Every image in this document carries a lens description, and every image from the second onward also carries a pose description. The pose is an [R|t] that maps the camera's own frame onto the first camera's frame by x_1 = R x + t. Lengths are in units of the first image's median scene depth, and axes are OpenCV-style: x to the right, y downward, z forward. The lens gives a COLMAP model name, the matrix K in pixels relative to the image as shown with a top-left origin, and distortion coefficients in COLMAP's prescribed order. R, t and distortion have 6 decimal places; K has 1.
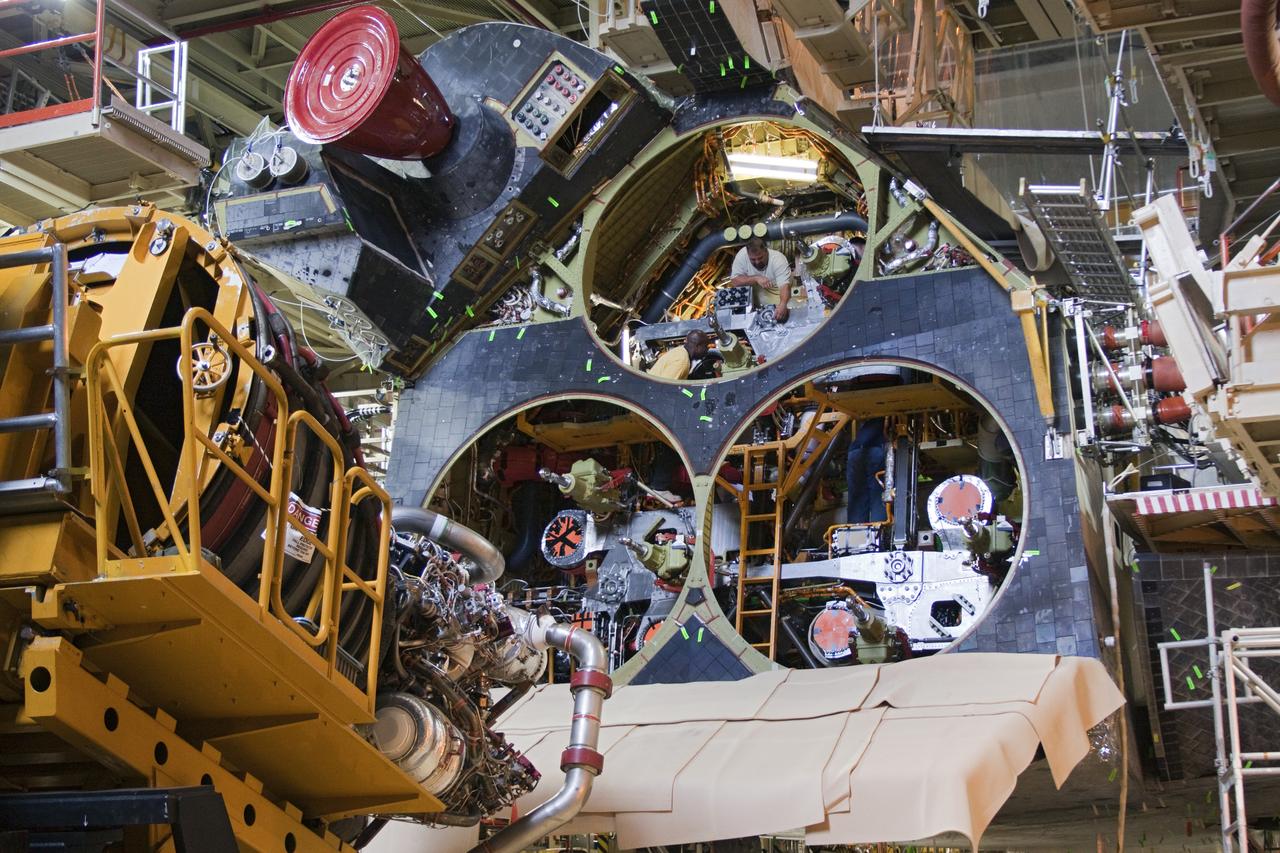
lens RADIAL K [[2226.0, 0, 642.1], [0, 2226.0, 471.3], [0, 0, 1]] dist [-0.026093, -0.026774]
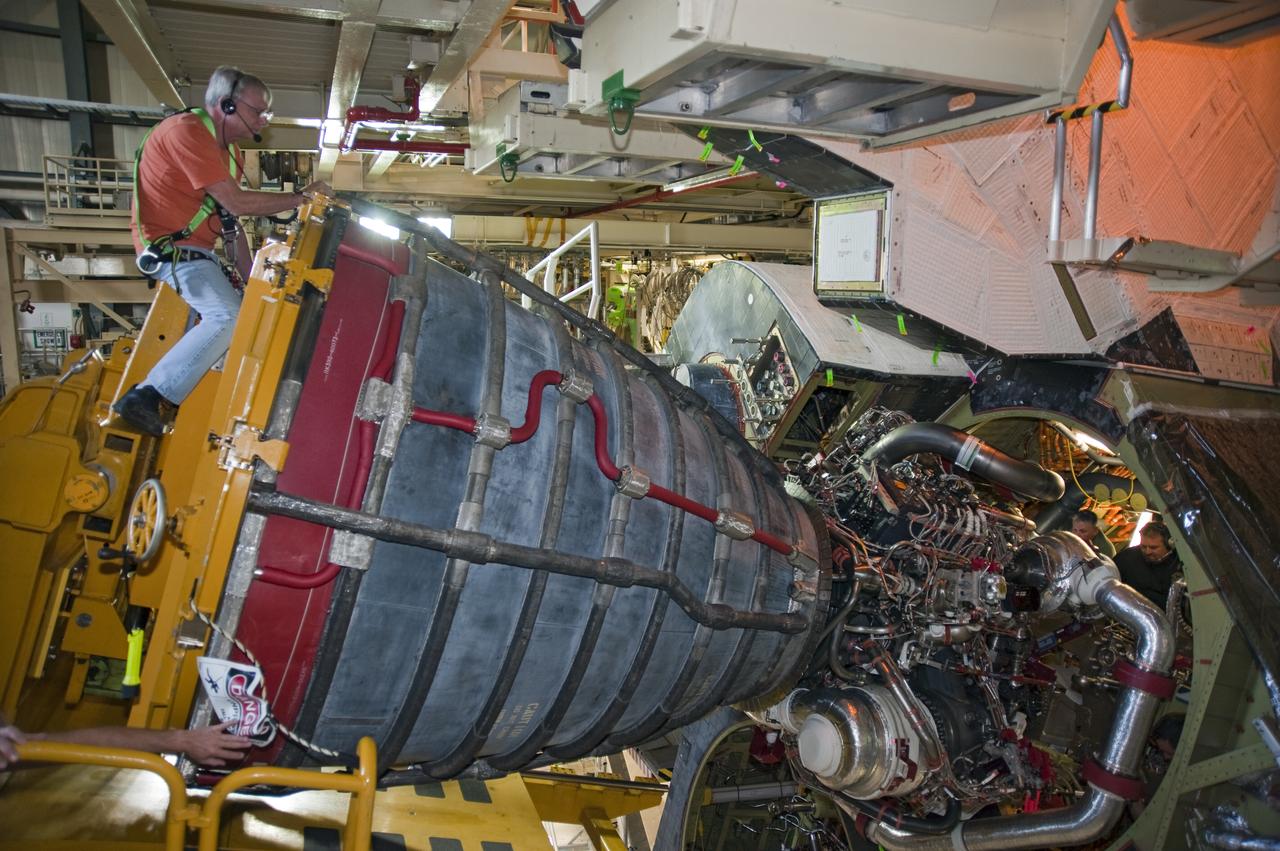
lens RADIAL K [[891.2, 0, 639.7], [0, 891.2, 420.4], [0, 0, 1]] dist [-0.159742, 0.139582]
pose [[0.700131, 0.123388, -0.703272, 0.142867], [0.130745, 0.946147, 0.296161, -0.256551], [0.701942, -0.299300, 0.646295, 0.783134]]
